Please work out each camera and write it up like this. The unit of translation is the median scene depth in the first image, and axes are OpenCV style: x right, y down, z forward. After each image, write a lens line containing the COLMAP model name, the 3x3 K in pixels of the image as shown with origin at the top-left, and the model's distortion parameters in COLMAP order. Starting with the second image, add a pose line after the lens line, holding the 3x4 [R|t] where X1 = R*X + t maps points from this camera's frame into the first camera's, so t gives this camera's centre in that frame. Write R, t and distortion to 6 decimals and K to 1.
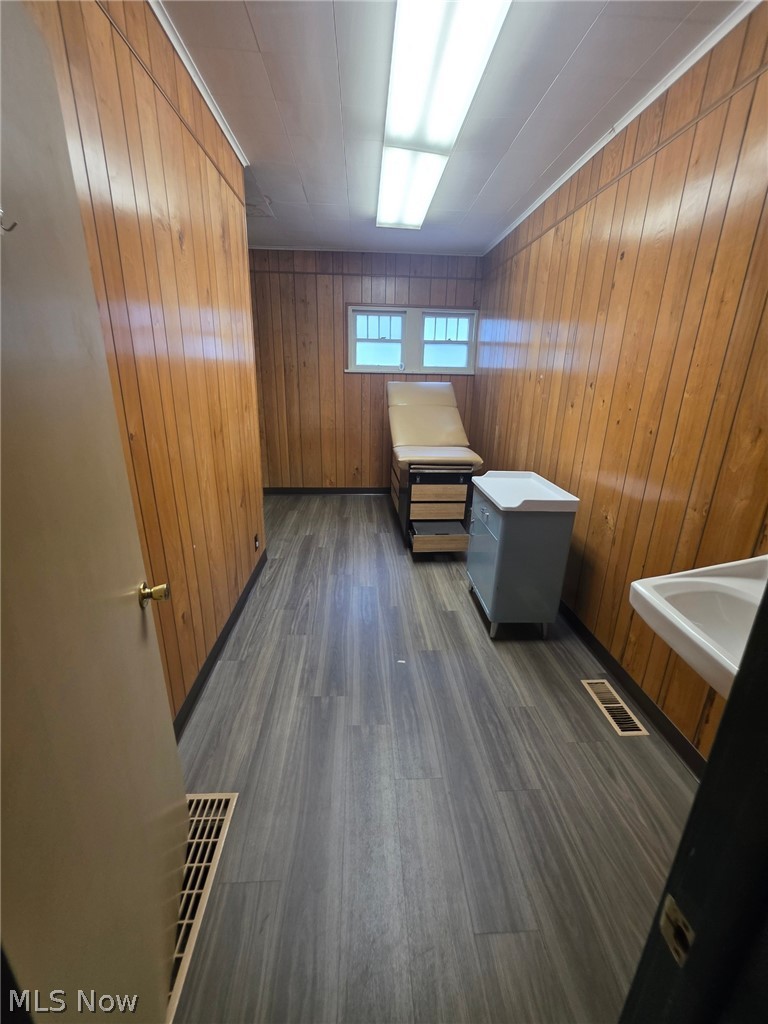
lens RADIAL K [[414.5, 0, 388.3], [0, 414.5, 506.2], [0, 0, 1]] dist [-0.001555, 0.000279]
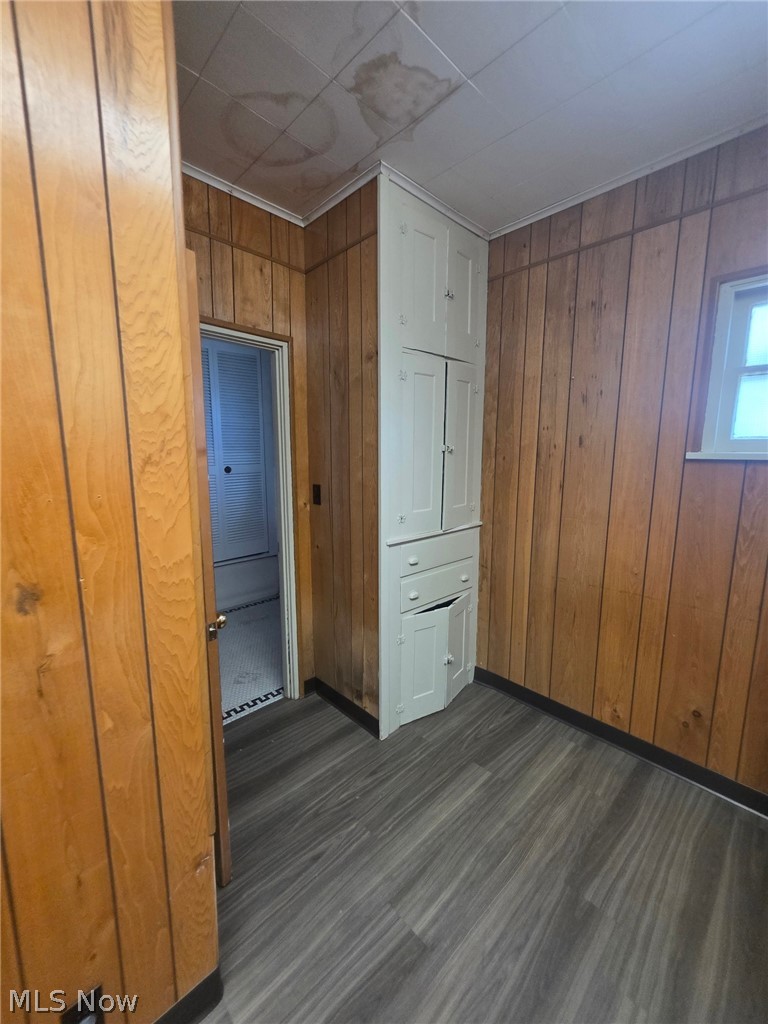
lens RADIAL K [[414.5, 0, 383.1], [0, 414.5, 511.6], [0, 0, 1]] dist [-0.001555, 0.000279]
pose [[0.648020, 0.094949, -0.755681, 0.004324], [-0.228177, 0.970827, -0.073688, -0.186659], [0.726639, 0.220181, 0.650781, 0.567813]]
